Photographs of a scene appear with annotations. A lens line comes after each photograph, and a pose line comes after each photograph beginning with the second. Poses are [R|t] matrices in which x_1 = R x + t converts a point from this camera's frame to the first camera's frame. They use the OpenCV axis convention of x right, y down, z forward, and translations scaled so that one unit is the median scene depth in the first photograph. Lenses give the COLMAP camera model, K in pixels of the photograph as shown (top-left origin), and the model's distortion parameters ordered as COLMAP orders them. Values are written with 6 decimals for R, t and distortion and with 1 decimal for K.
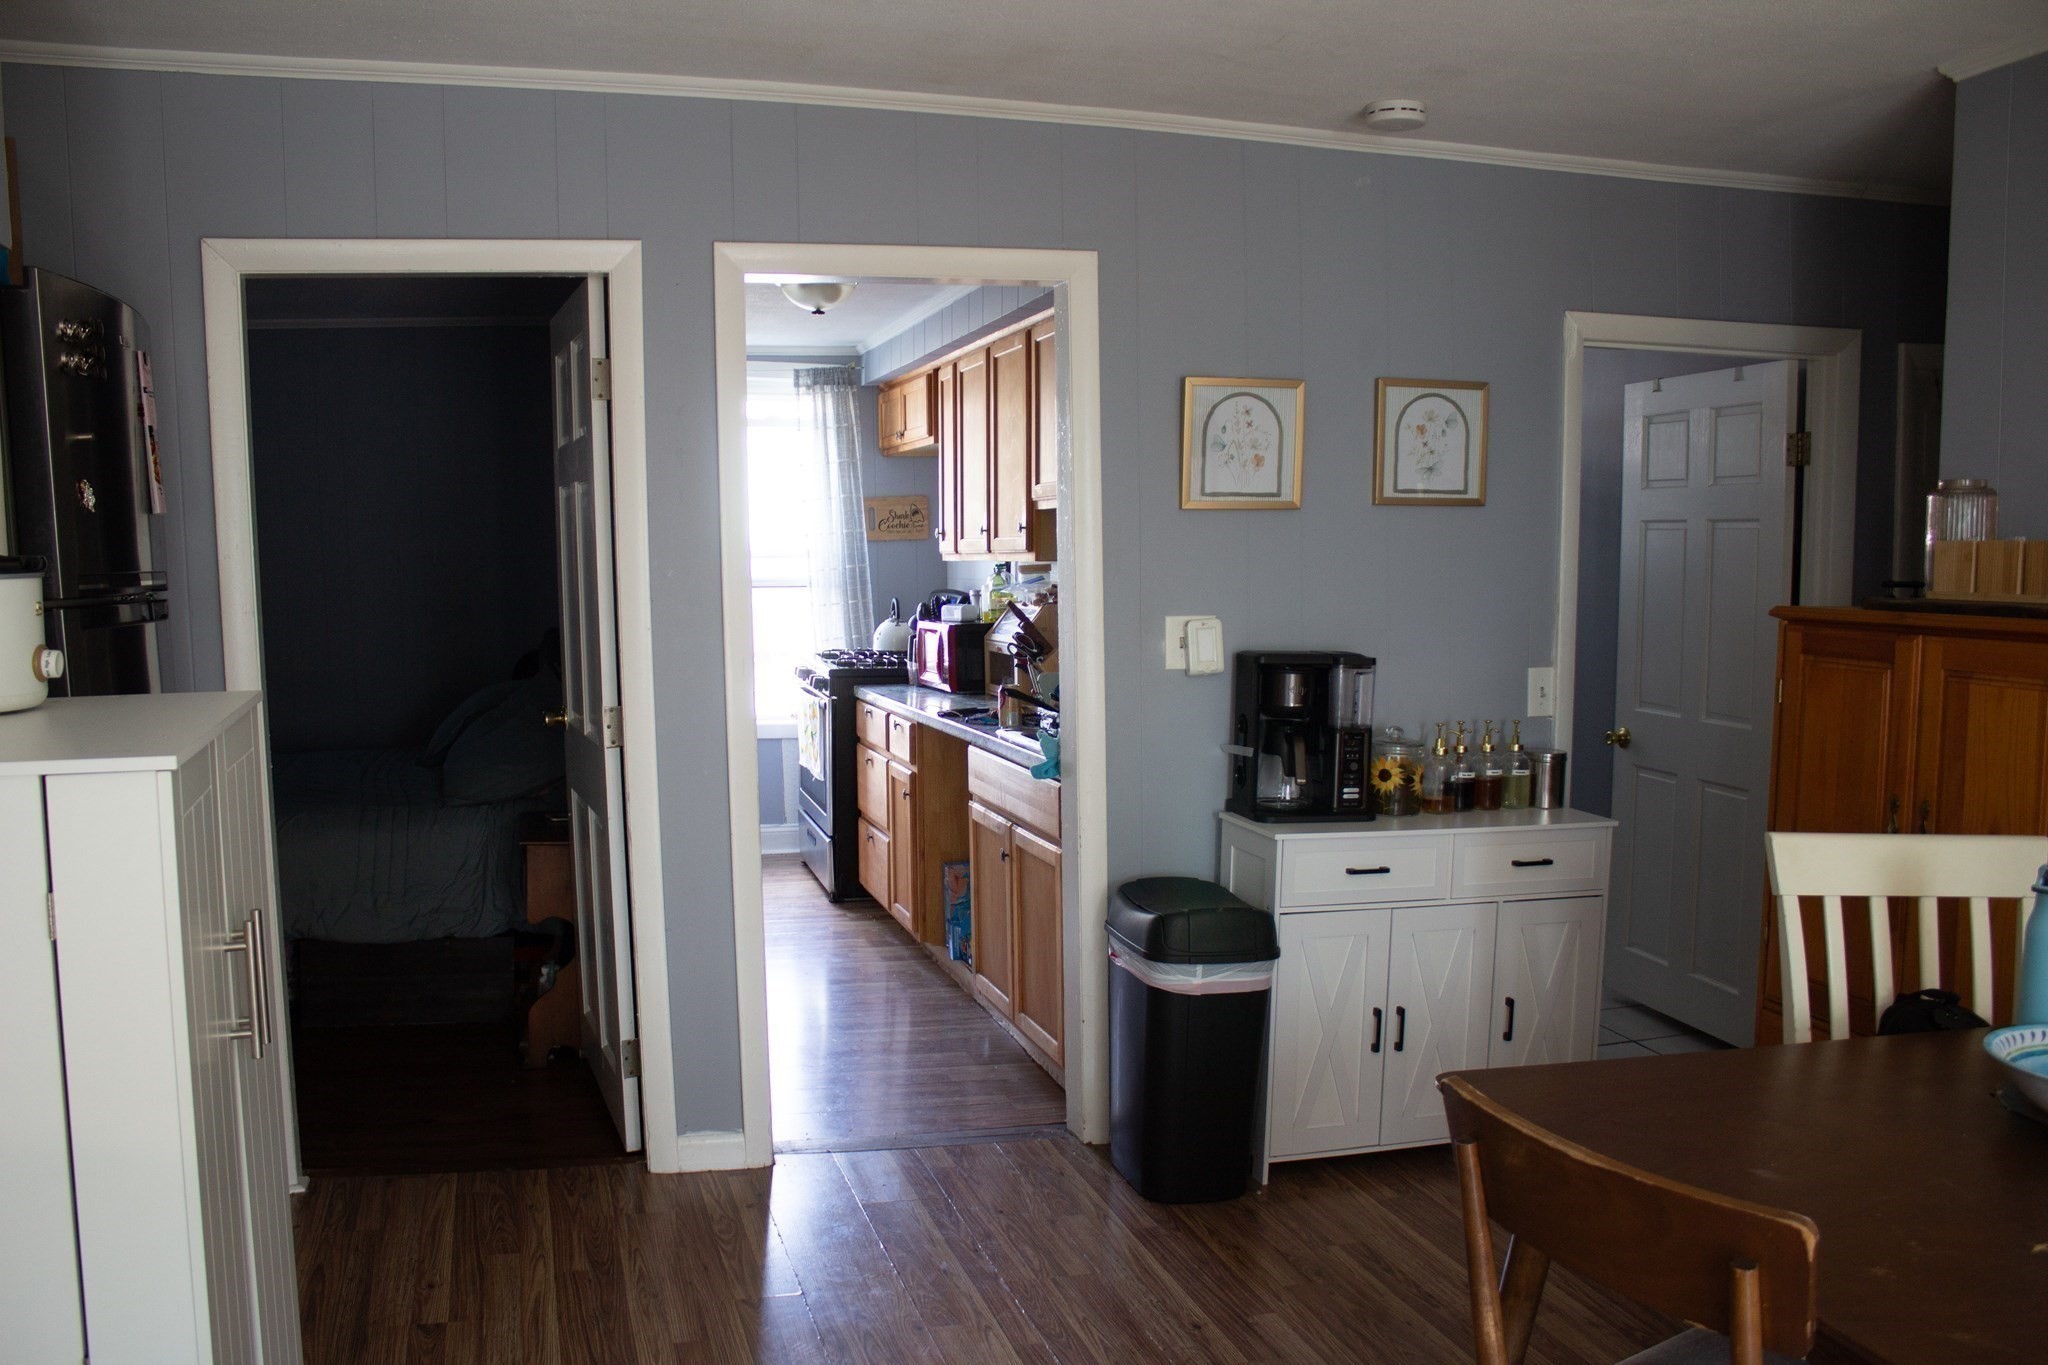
lens RADIAL K [[1729.5, 0, 1016.8], [0, 1729.5, 690.7], [0, 0, 1]] dist [-0.078805, -0.001005]
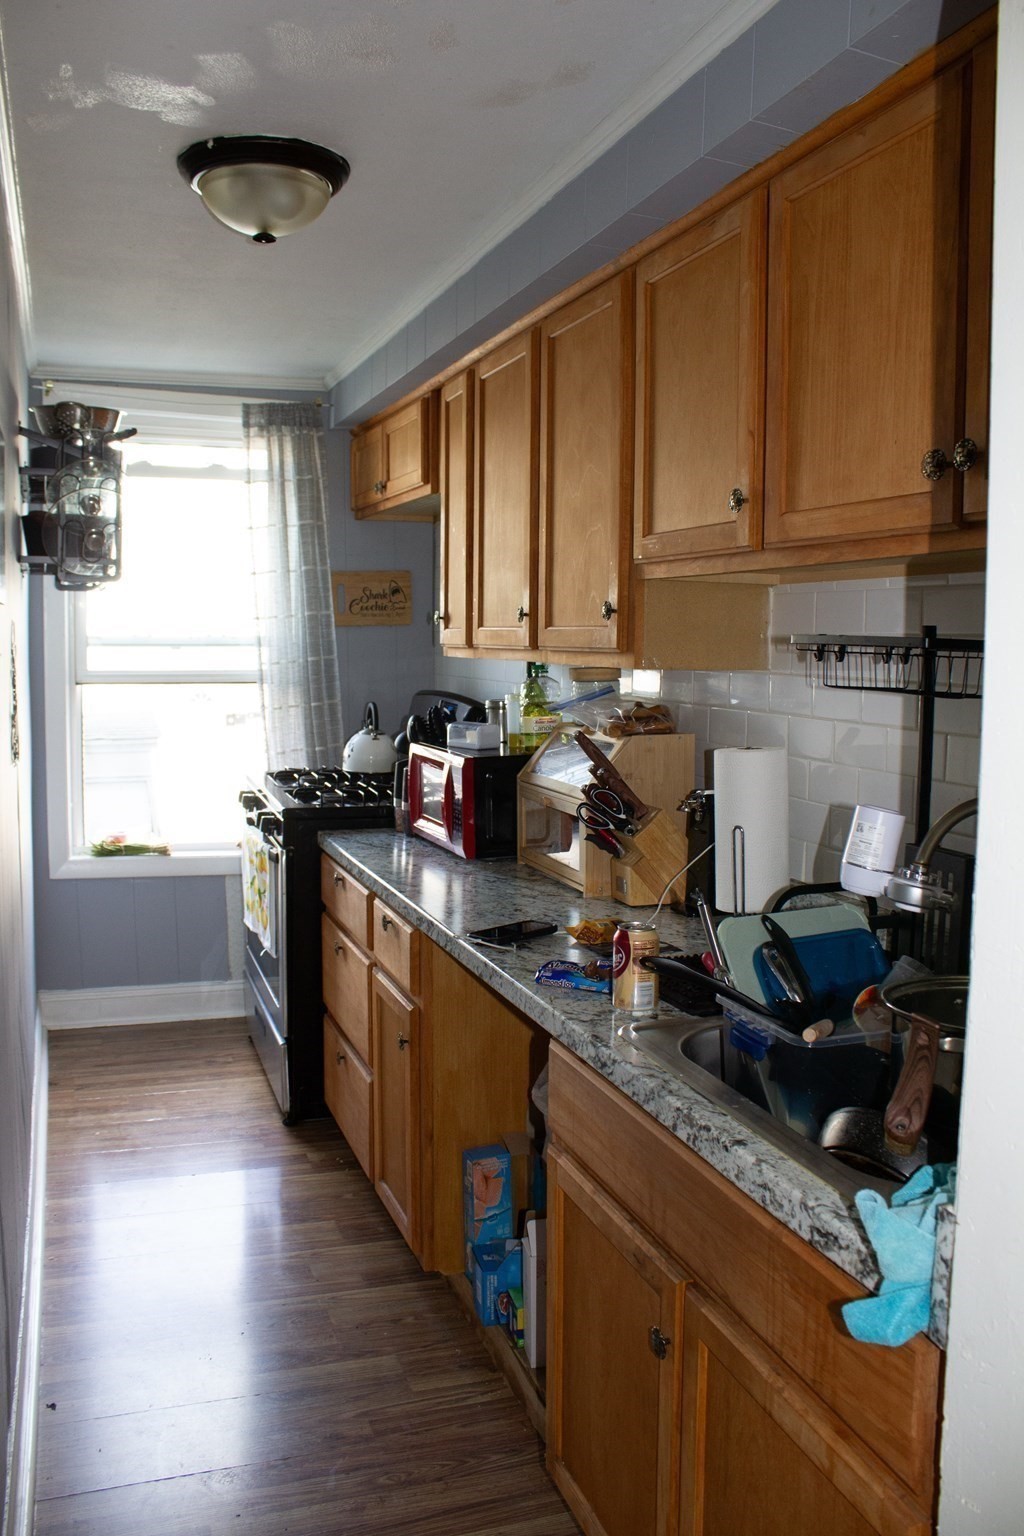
lens RADIAL K [[1297.1, 0, 518.5], [0, 1297.1, 758.6], [0, 0, 1]] dist [-0.078805, -0.001005]
pose [[0.998020, 0.007859, 0.062399, -0.044505], [-0.008845, 0.999840, 0.015532, -0.040899], [-0.062267, -0.016053, 0.997930, 0.455338]]
